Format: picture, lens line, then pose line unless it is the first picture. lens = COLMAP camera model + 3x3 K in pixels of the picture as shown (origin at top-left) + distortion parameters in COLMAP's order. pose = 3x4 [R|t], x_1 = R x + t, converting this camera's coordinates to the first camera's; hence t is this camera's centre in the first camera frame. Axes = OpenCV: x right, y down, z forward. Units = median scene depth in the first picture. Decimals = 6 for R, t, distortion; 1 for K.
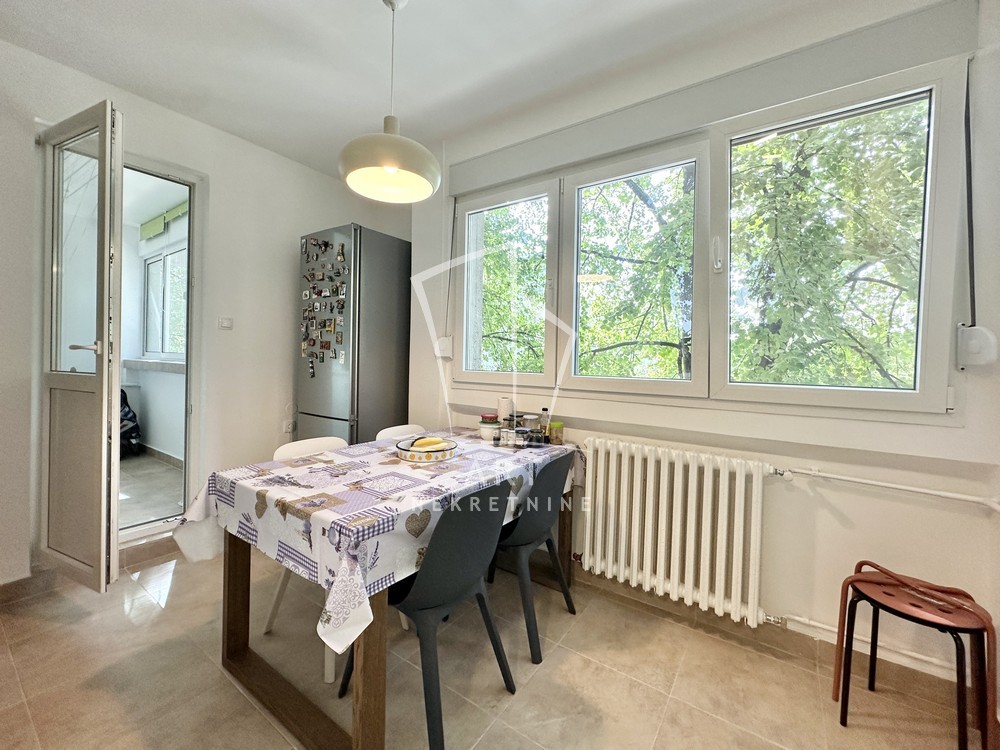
lens RADIAL K [[406.1, 0, 497.0], [0, 406.1, 364.7], [0, 0, 1]] dist [0.000181, 0.000033]
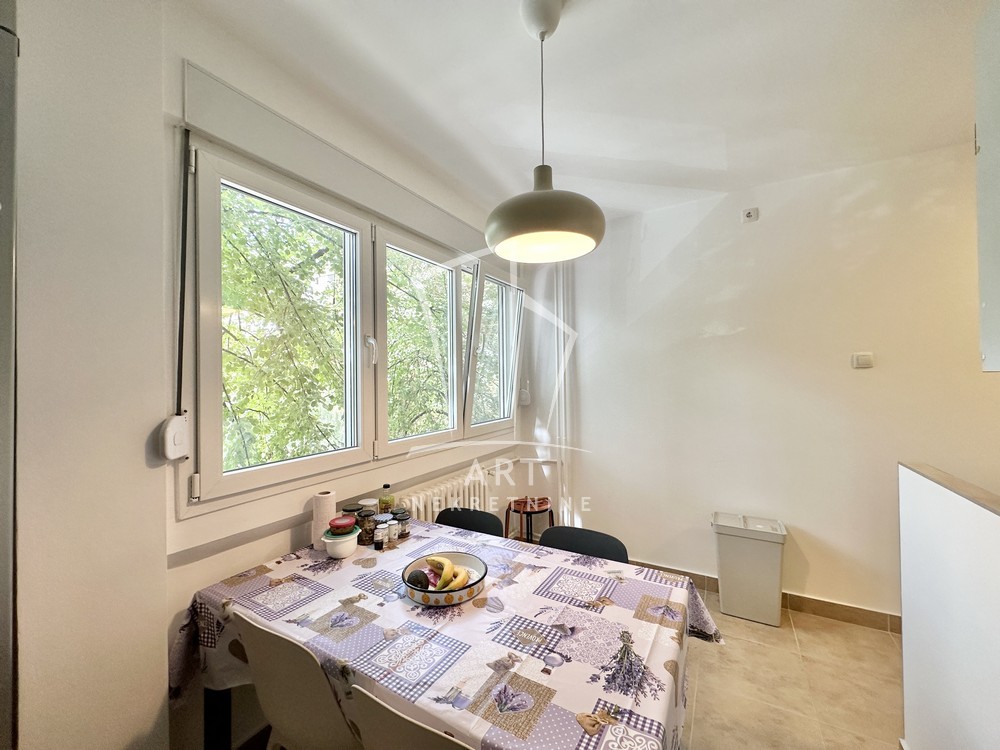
lens RADIAL K [[406.1, 0, 494.9], [0, 406.1, 373.7], [0, 0, 1]] dist [0.000181, 0.000033]
pose [[-0.090481, -0.009068, 0.995857, -1.090014], [0.027324, 0.999559, 0.011585, -0.191329], [-0.995523, 0.028259, -0.090193, 1.179190]]
